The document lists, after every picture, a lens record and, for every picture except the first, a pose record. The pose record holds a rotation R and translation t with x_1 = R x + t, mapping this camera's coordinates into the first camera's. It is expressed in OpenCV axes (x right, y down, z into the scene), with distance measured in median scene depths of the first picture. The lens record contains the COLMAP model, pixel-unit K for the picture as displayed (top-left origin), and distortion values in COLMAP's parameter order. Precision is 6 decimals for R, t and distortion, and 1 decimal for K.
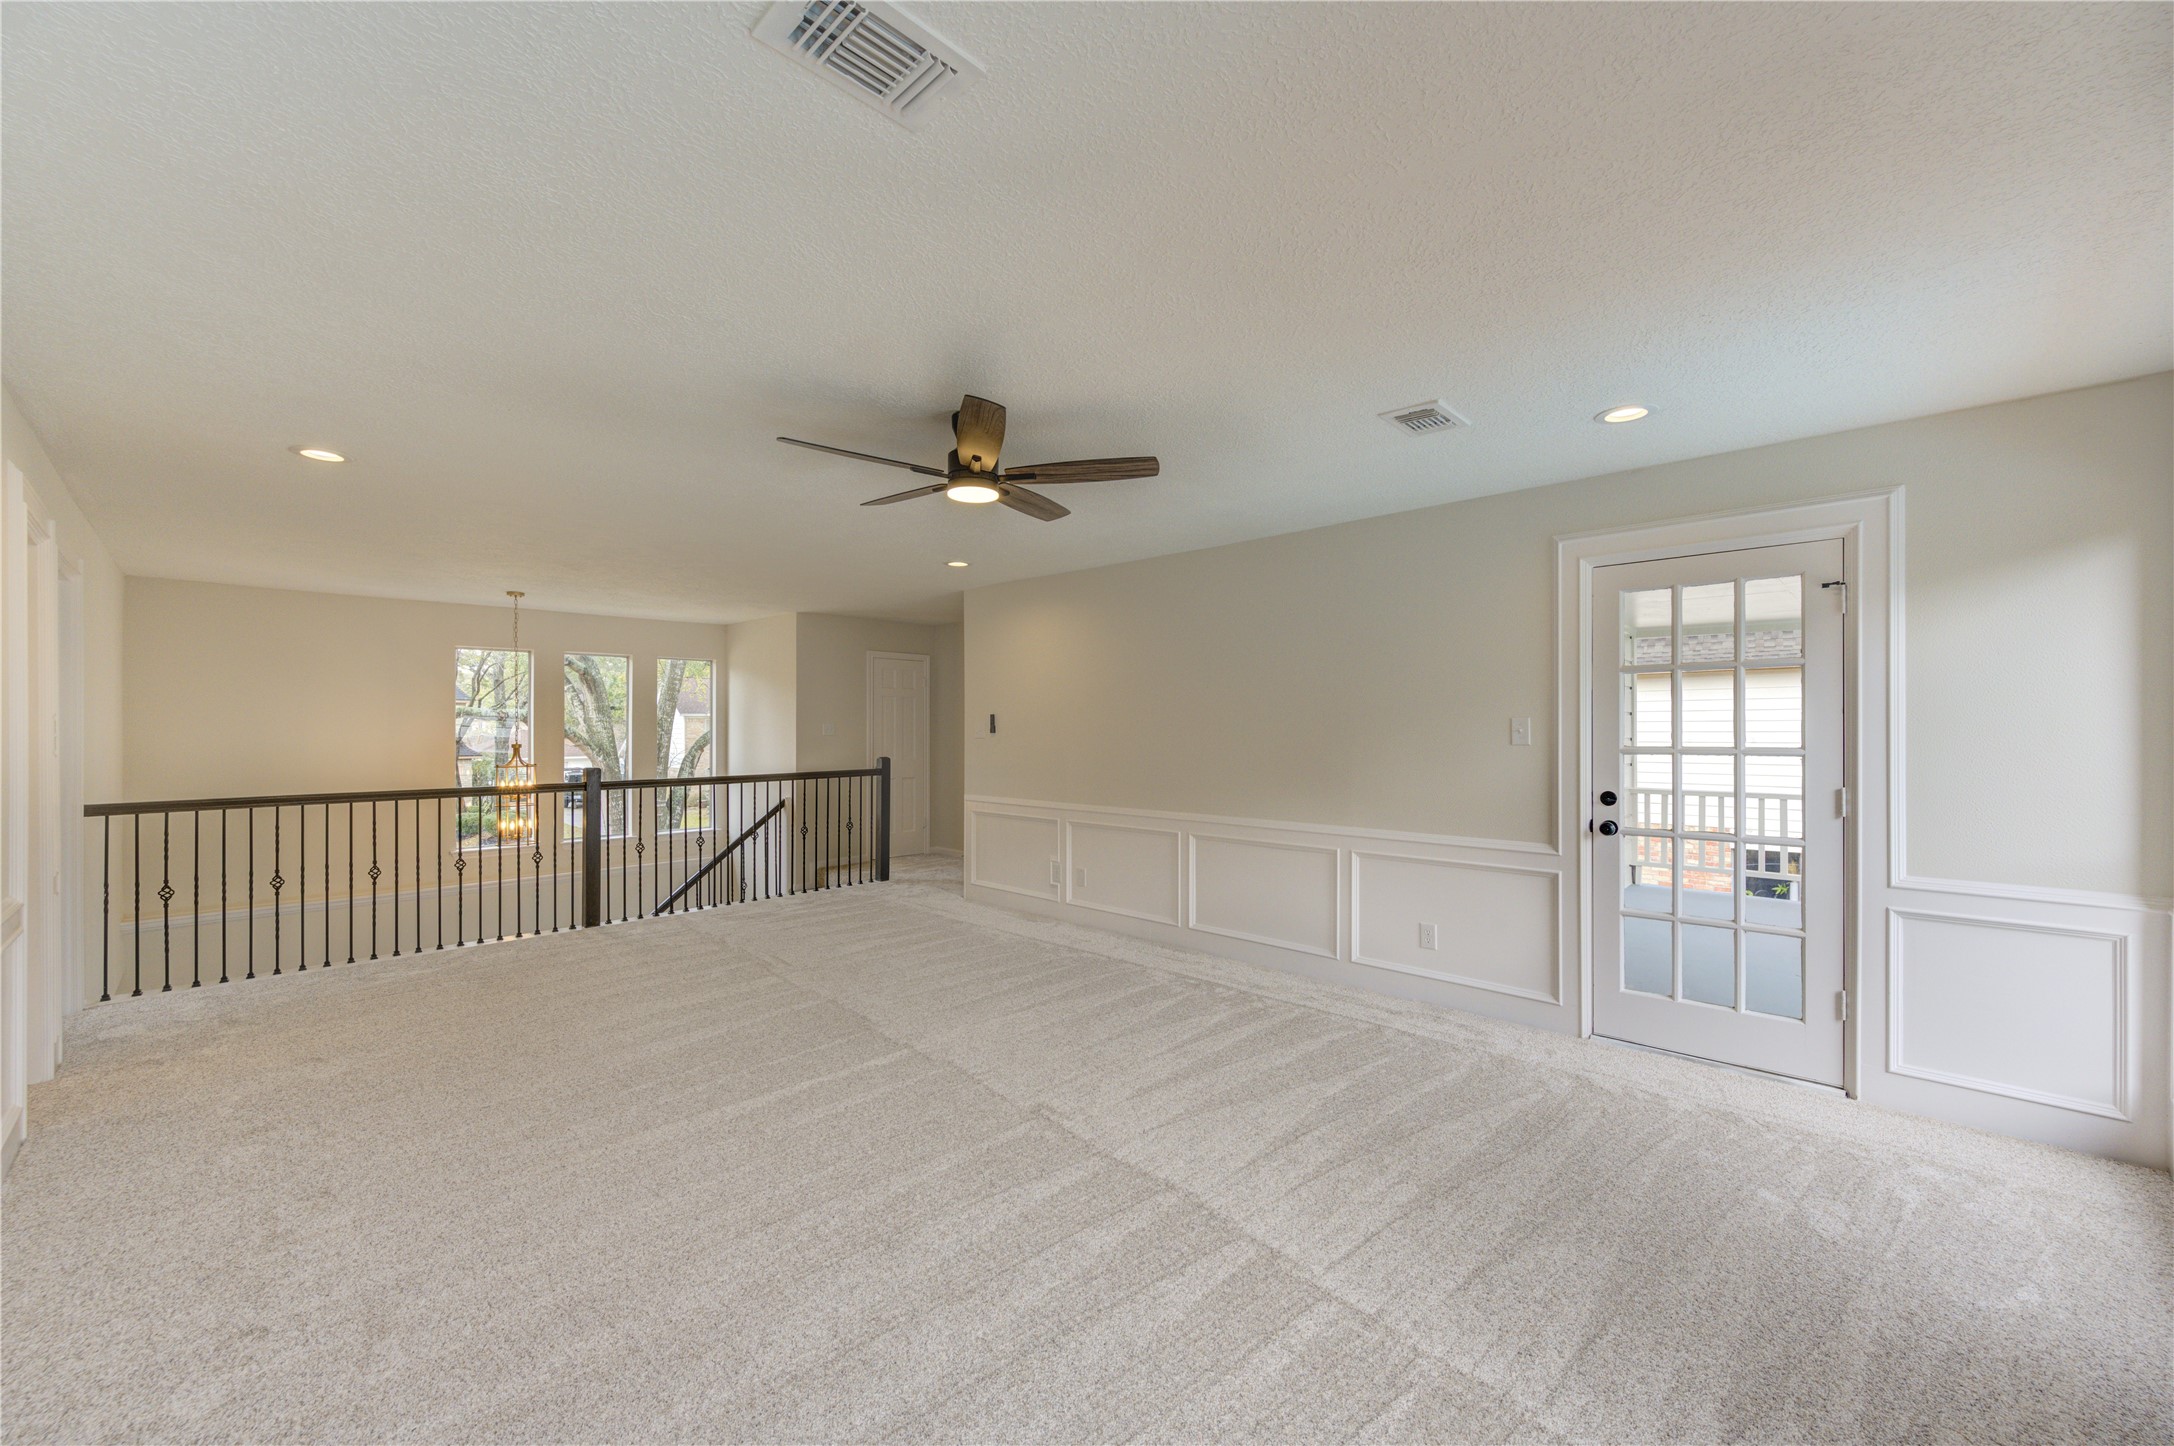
lens RADIAL K [[855.9, 0, 1095.4], [0, 855.9, 727.6], [0, 0, 1]] dist [0.002689, -0.000154]
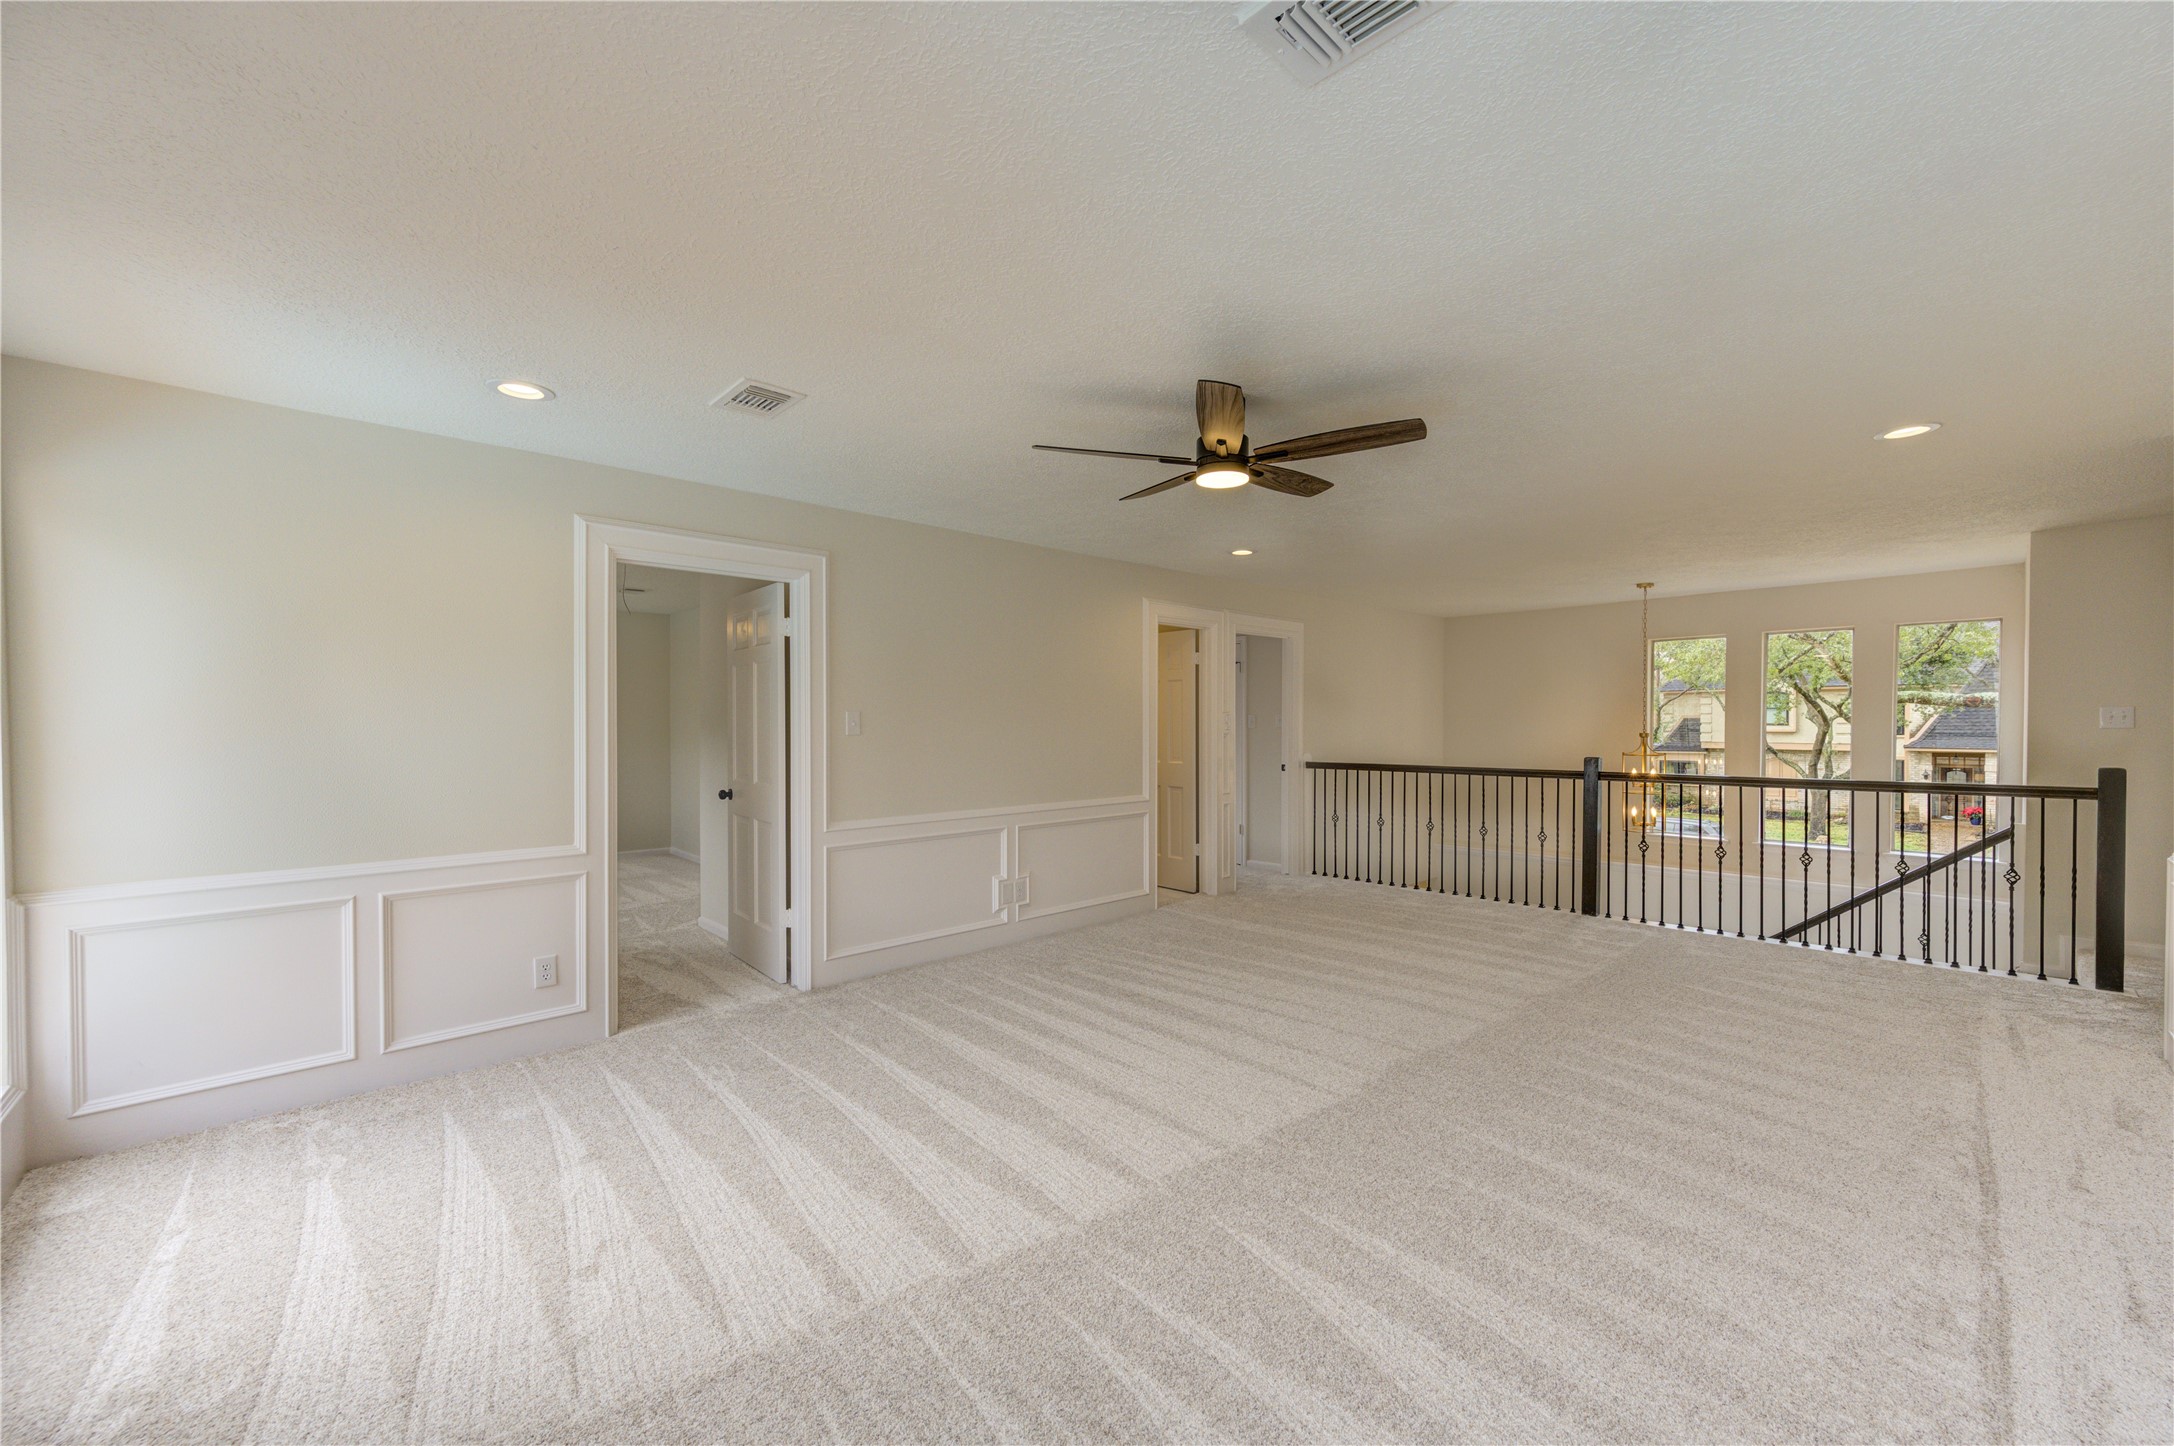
lens RADIAL K [[855.9, 0, 1095.4], [0, 855.9, 727.6], [0, 0, 1]] dist [0.002689, -0.000154]
pose [[-0.049202, 0.011655, -0.998721, 0.439203], [0.004643, 0.999924, 0.011440, -0.001708], [0.998778, -0.004074, -0.049252, 0.473227]]
